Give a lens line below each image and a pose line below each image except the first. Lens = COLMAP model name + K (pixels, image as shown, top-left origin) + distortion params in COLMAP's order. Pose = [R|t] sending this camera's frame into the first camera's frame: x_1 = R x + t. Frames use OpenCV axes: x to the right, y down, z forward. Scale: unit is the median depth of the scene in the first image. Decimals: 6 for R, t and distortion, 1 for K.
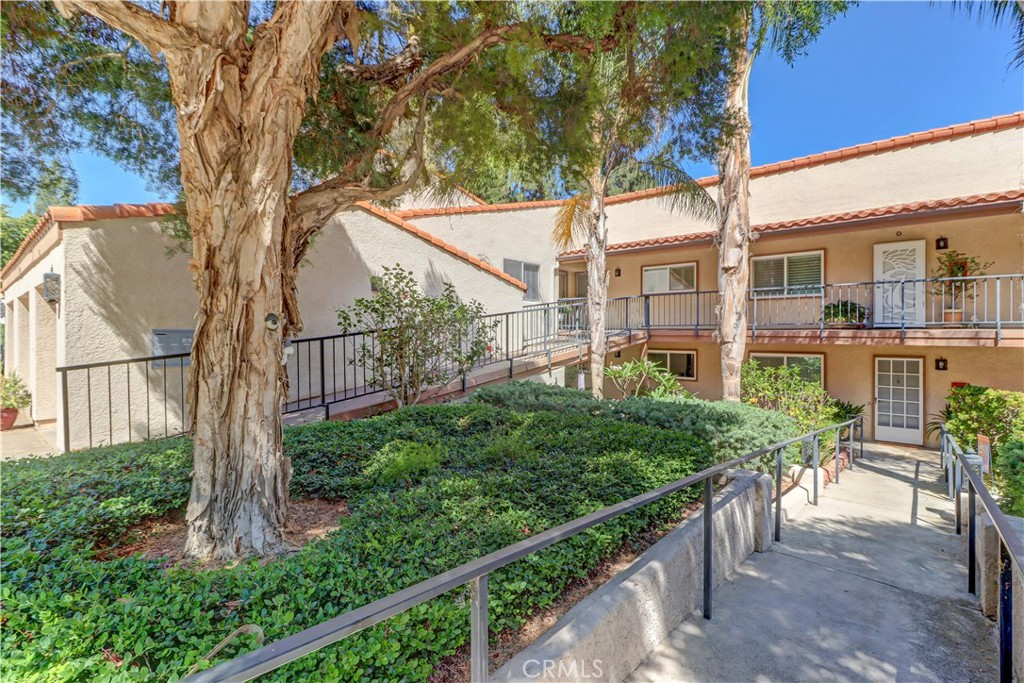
lens RADIAL K [[475.2, 0, 508.1], [0, 475.2, 335.7], [0, 0, 1]] dist [0.019360, -0.015084]
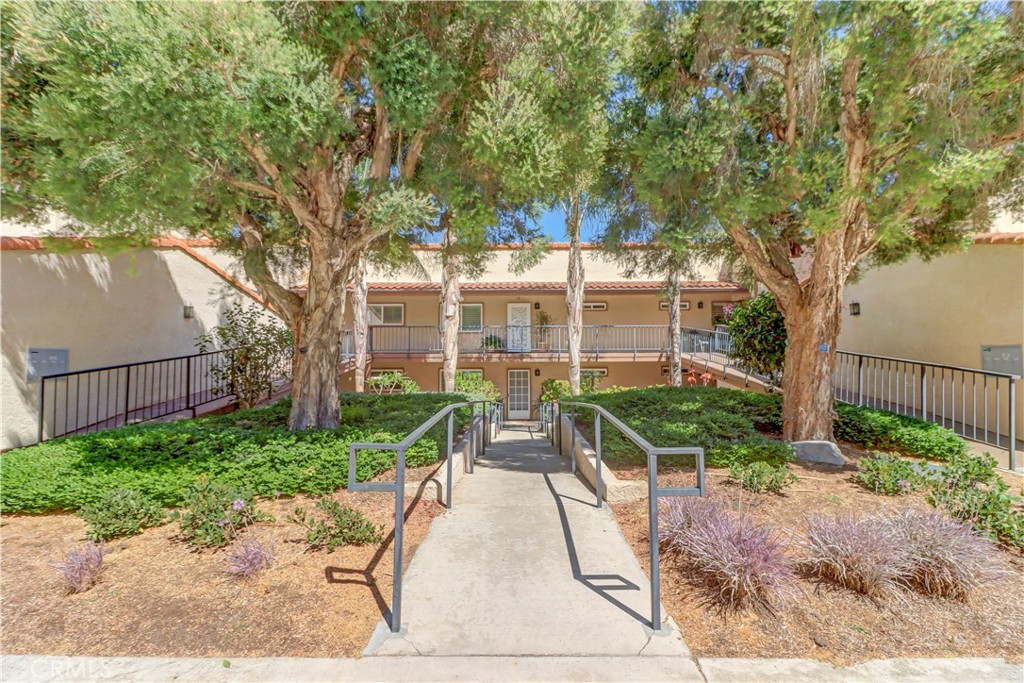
lens RADIAL K [[489.2, 0, 489.2], [0, 489.2, 350.9], [0, 0, 1]] dist [-0.000173, -0.000041]
pose [[0.795025, 0.007010, 0.606536, -0.396116], [0.007037, 0.999759, -0.020777, 0.017050], [-0.606536, 0.020787, 0.794784, -0.396106]]
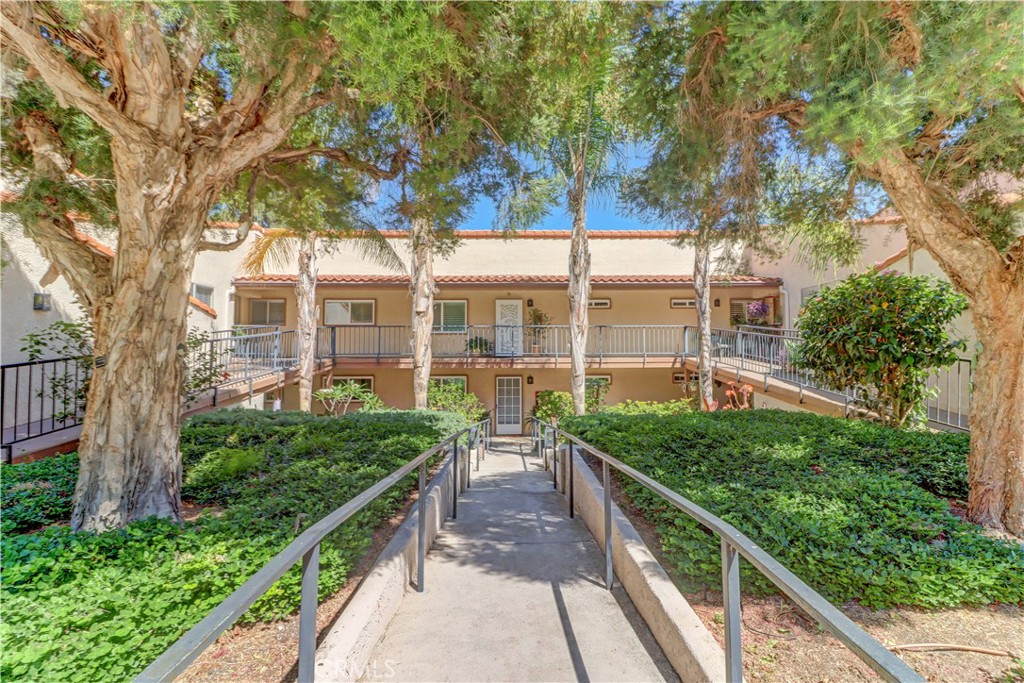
lens RADIAL K [[482.1, 0, 512.0], [0, 482.1, 341.5], [0, 0, 1]] dist [-0.014055, -0.000259]
pose [[0.752619, 0.023345, 0.658043, -0.192199], [0.007482, 0.999004, -0.043999, 0.003375], [-0.658414, 0.038038, 0.751694, -0.160315]]
